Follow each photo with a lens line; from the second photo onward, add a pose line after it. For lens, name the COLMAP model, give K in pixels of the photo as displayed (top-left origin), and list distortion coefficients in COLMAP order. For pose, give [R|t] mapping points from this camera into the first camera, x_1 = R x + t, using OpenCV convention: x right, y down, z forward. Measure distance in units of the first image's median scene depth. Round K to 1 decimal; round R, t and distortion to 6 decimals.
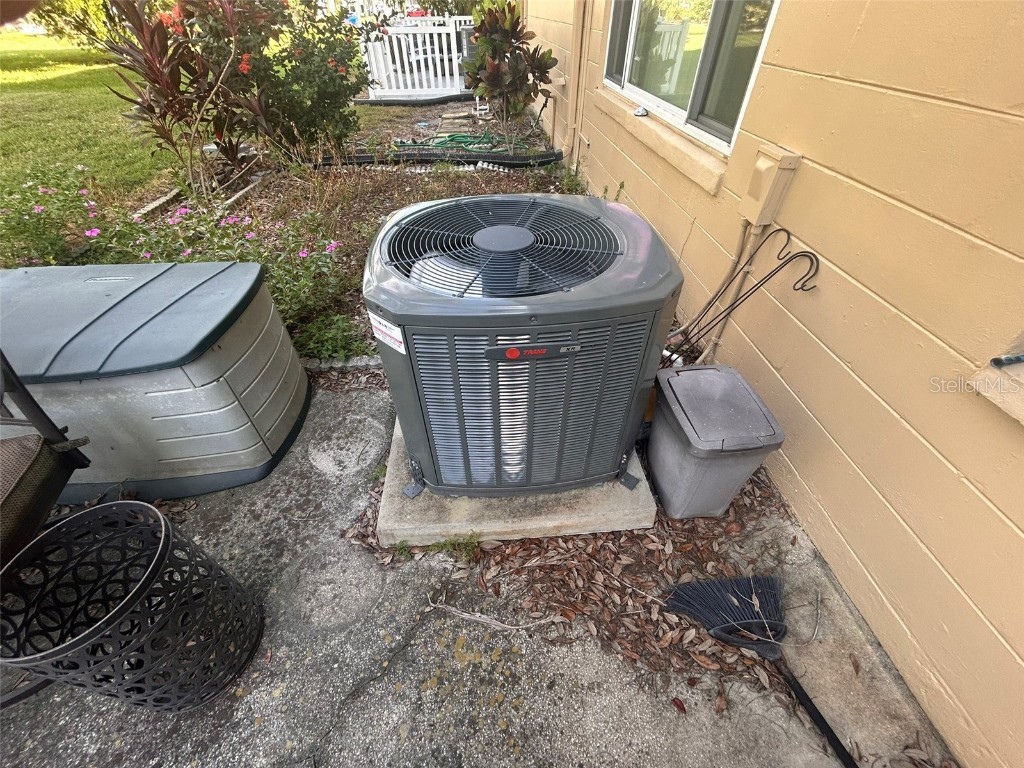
lens RADIAL K [[413.5, 0, 509.2], [0, 413.5, 380.8], [0, 0, 1]] dist [0.000299, -0.000499]
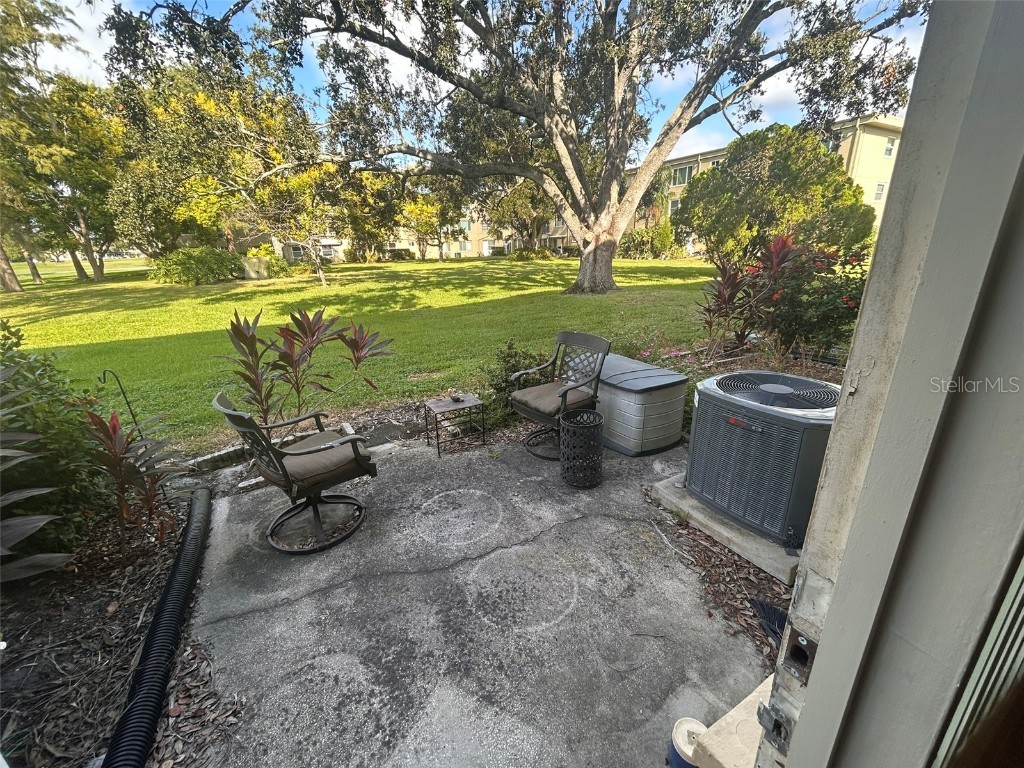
lens RADIAL K [[413.5, 0, 514.7], [0, 413.5, 386.4], [0, 0, 1]] dist [0.000299, -0.000499]
pose [[0.422941, 0.282369, -0.861040, 1.095789], [-0.590120, 0.806921, -0.025244, 0.427336], [0.687663, 0.518794, 0.507911, -0.871820]]
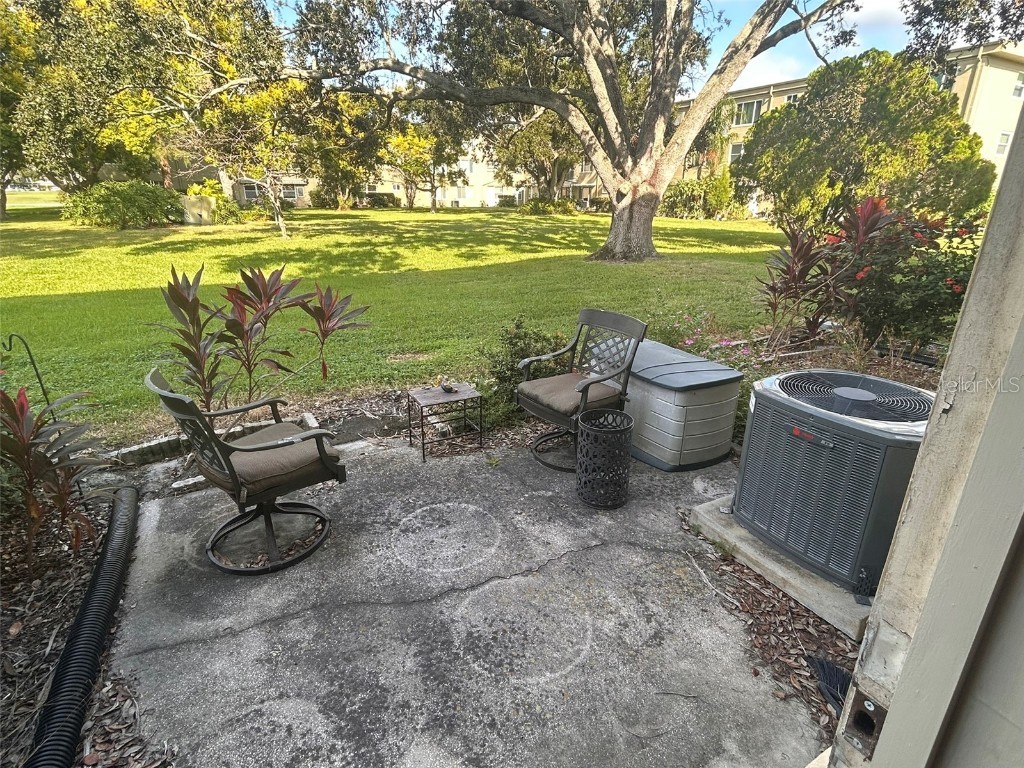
lens RADIAL K [[527.5, 0, 516.0], [0, 527.5, 384.3], [0, 0, 1]] dist [-0.002745, 0.001629]
pose [[0.403481, 0.315579, -0.858844, 1.105764], [-0.624349, 0.781120, -0.006297, 0.429969], [0.668873, 0.538759, 0.512199, -0.892277]]
